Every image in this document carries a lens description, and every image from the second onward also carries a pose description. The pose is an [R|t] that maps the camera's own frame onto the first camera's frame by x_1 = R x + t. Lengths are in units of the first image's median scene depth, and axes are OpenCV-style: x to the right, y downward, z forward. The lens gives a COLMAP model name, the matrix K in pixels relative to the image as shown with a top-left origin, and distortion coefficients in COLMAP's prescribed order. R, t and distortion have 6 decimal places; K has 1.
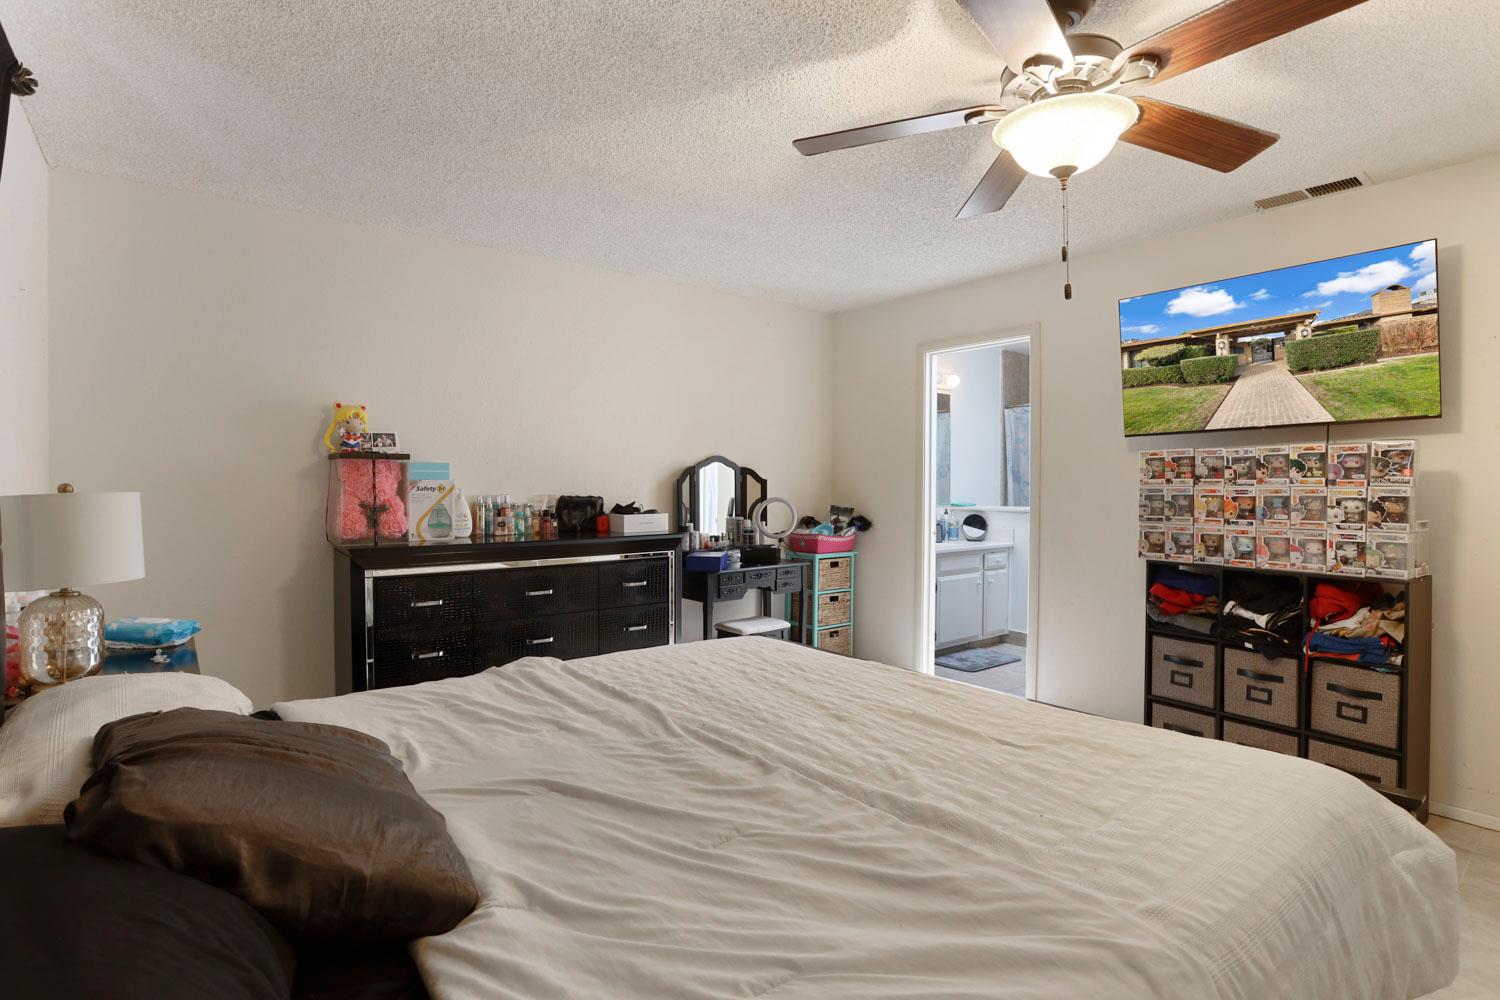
lens RADIAL K [[711.0, 0, 747.2], [0, 711.0, 471.1], [0, 0, 1]] dist [-0.001155, -0.000107]
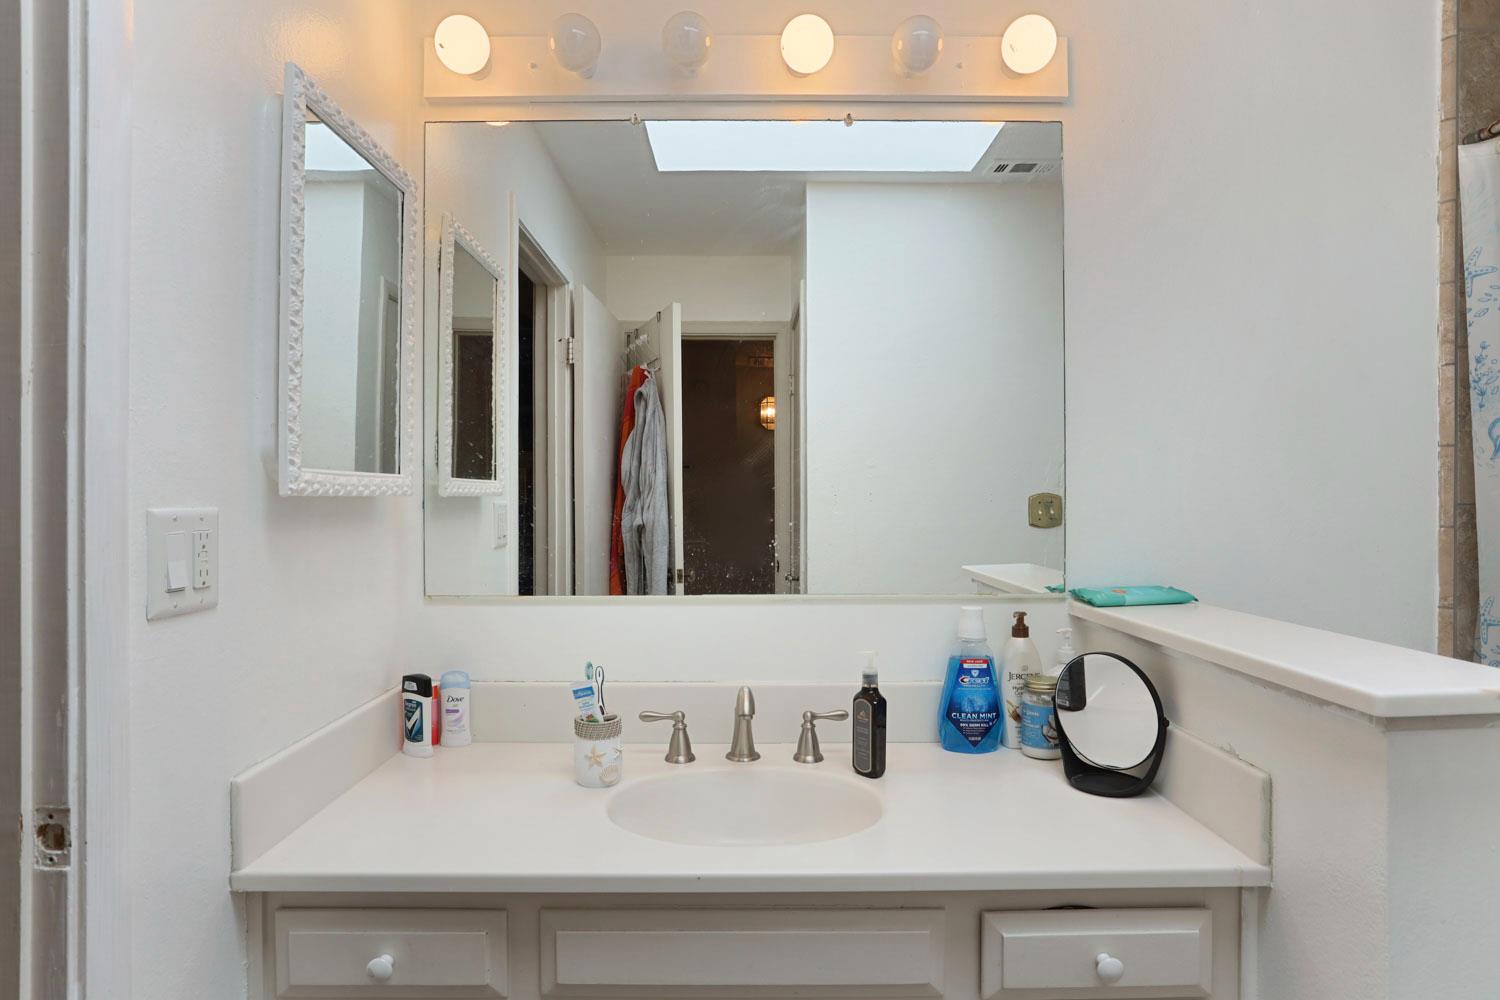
lens RADIAL K [[840.4, 0, 750.0], [0, 840.4, 500.0], [0, 0, 1]] dist [-0.086313, 0.063377]
pose [[0.792135, 0.003167, -0.610337, 0.376014], [0.001022, 0.999978, 0.006516, 0.016057], [0.610345, -0.005786, 0.792115, 0.747010]]
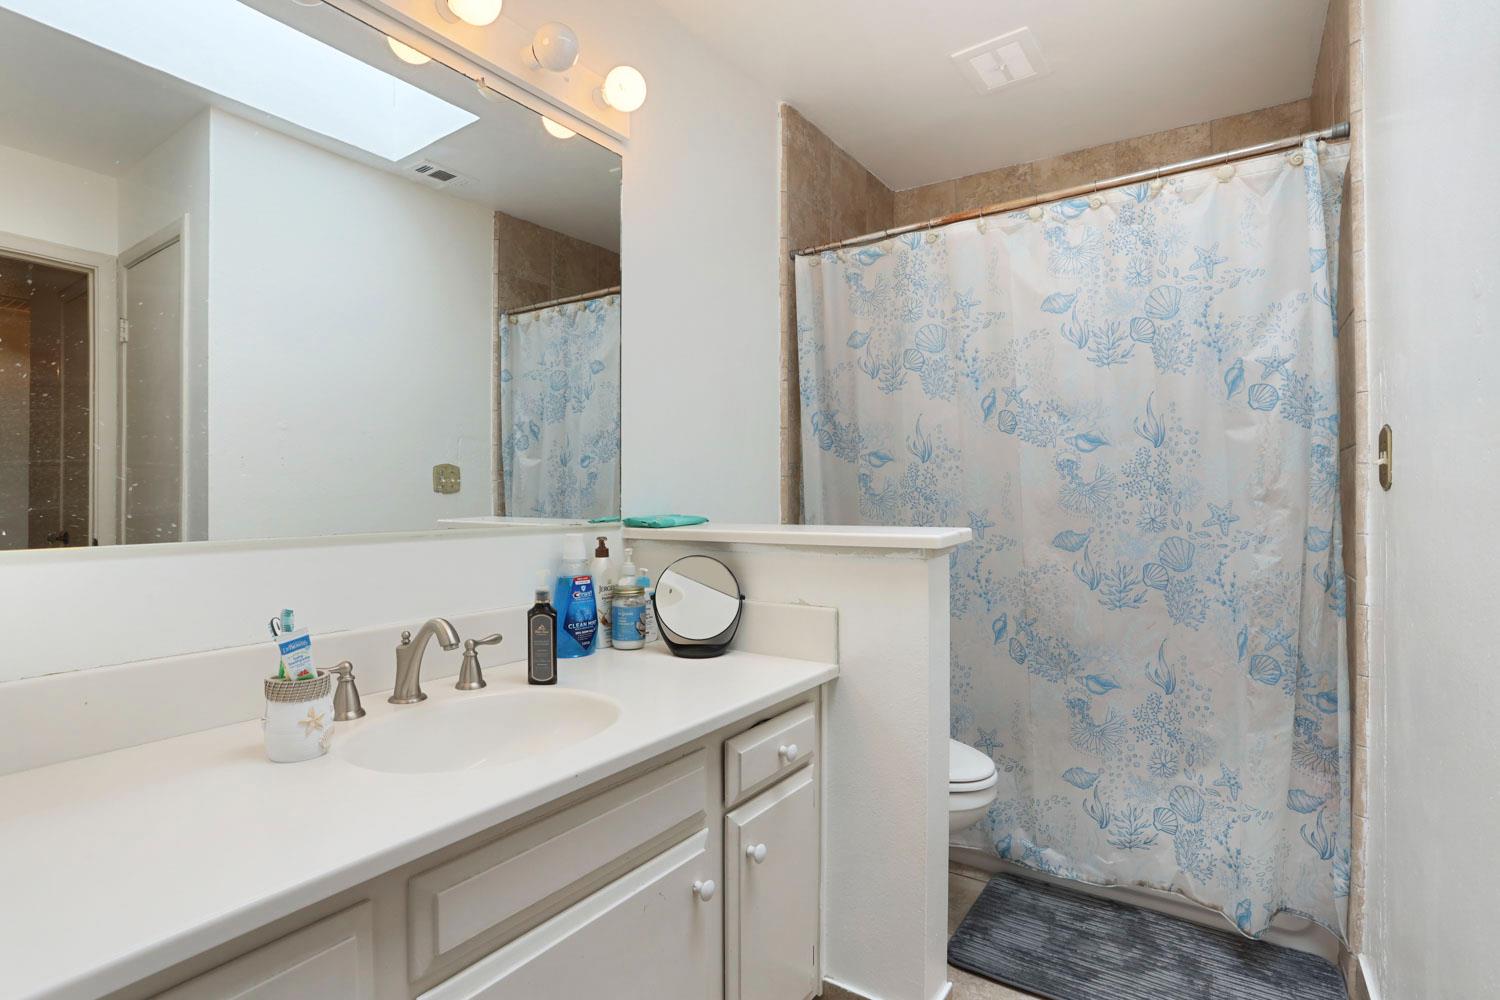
lens RADIAL K [[732.6, 0, 718.8], [0, 732.6, 488.1], [0, 0, 1]] dist [-0.058033, 0.000026]
pose [[0.960973, 0.003580, 0.276620, 0.247162], [-0.001695, 0.999974, -0.007052, 0.036197], [-0.276638, 0.006308, 0.960953, 0.719771]]
